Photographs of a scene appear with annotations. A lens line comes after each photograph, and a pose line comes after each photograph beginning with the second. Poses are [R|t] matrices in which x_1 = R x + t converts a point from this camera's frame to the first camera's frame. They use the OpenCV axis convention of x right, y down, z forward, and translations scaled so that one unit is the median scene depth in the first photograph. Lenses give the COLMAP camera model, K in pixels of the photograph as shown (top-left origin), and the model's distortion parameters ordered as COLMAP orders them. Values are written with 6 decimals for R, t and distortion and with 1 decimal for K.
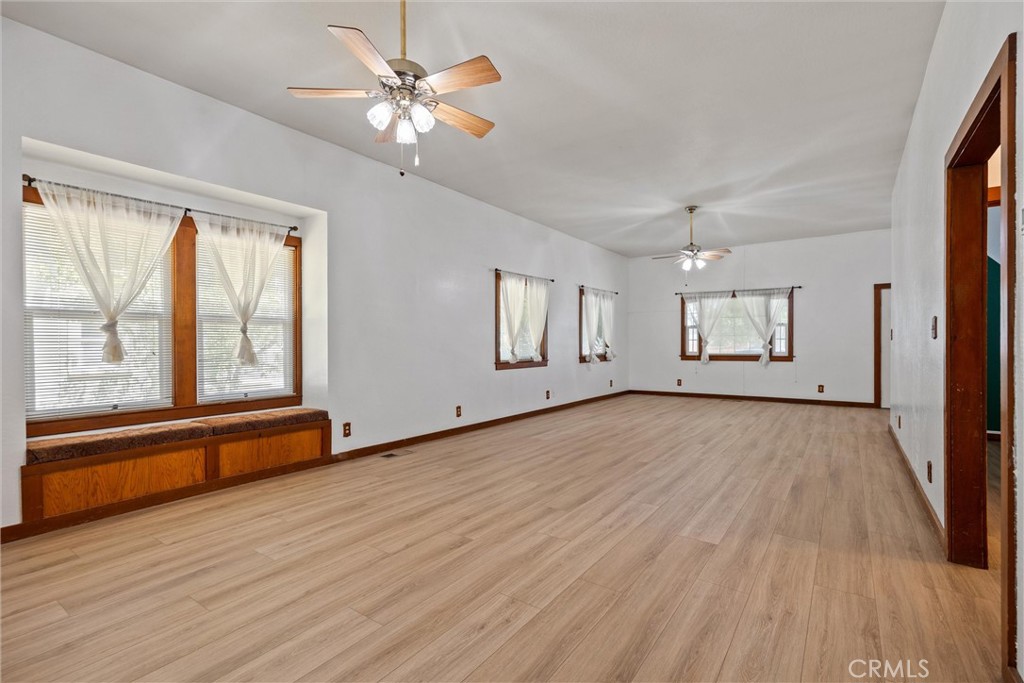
lens RADIAL K [[473.7, 0, 520.1], [0, 473.7, 342.8], [0, 0, 1]] dist [-0.004105, -0.000263]
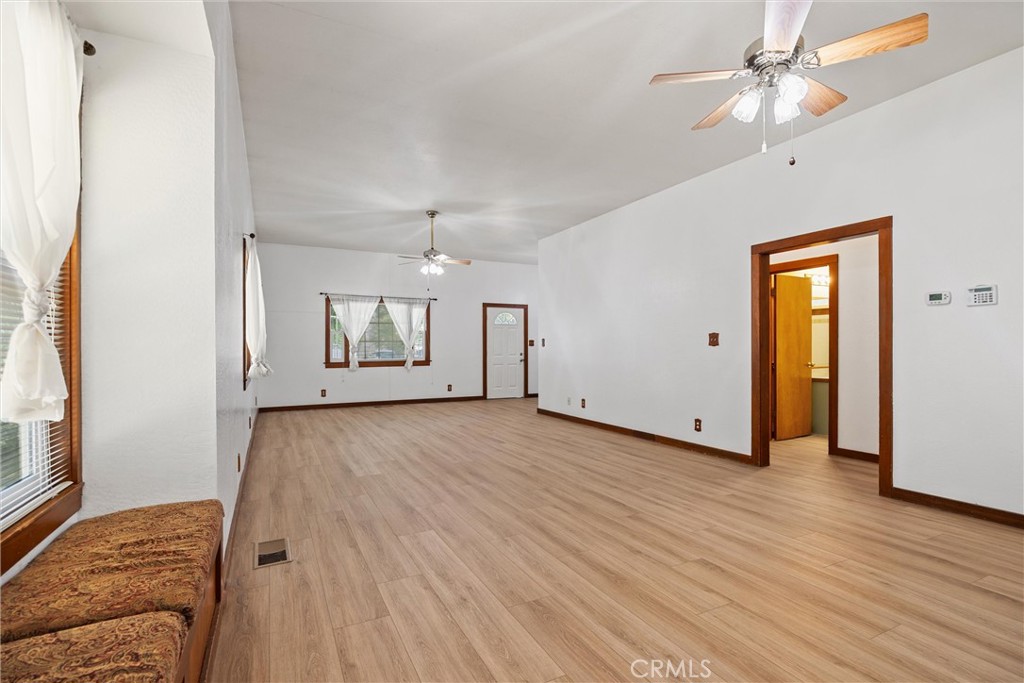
lens RADIAL K [[490.3, 0, 522.0], [0, 490.3, 347.0], [0, 0, 1]] dist [-0.011925, -0.000016]
pose [[0.469571, 0.002257, 0.882892, -0.911763], [0.001274, 0.999994, -0.003233, 0.000730], [-0.882894, 0.002643, 0.469565, 0.701094]]
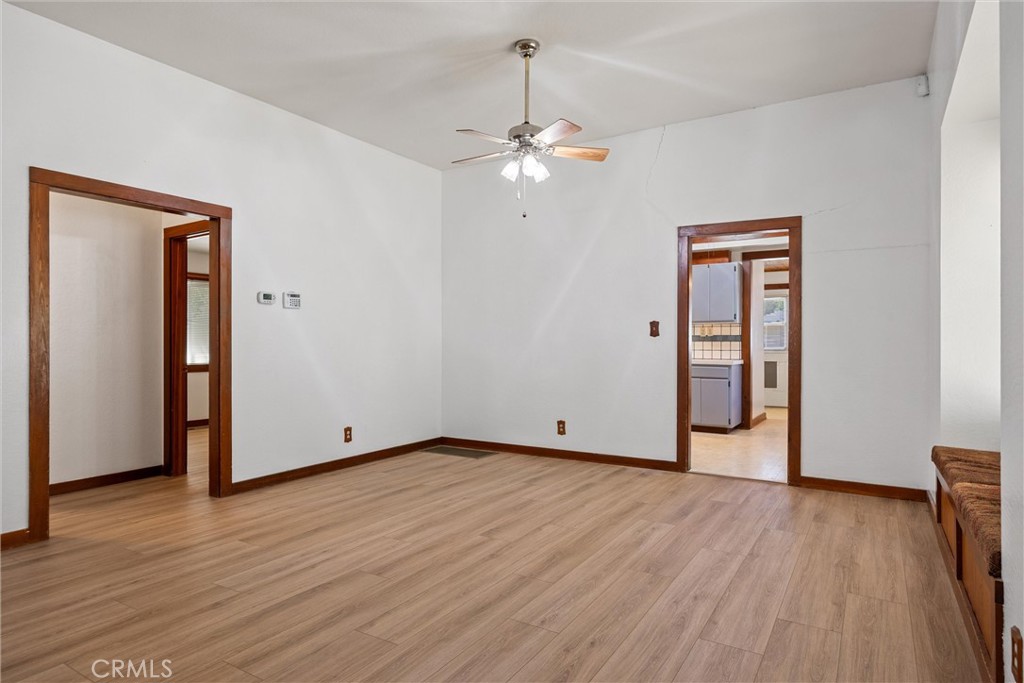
lens RADIAL K [[582.2, 0, 512.0], [0, 582.2, 341.5], [0, 0, 1]] dist [-0.003892, -0.000423]
pose [[-0.998919, 0.005961, -0.046106, -0.092929], [0.006149, 0.999973, -0.003939, 0.007585], [0.046081, -0.004219, -0.998929, 1.827365]]
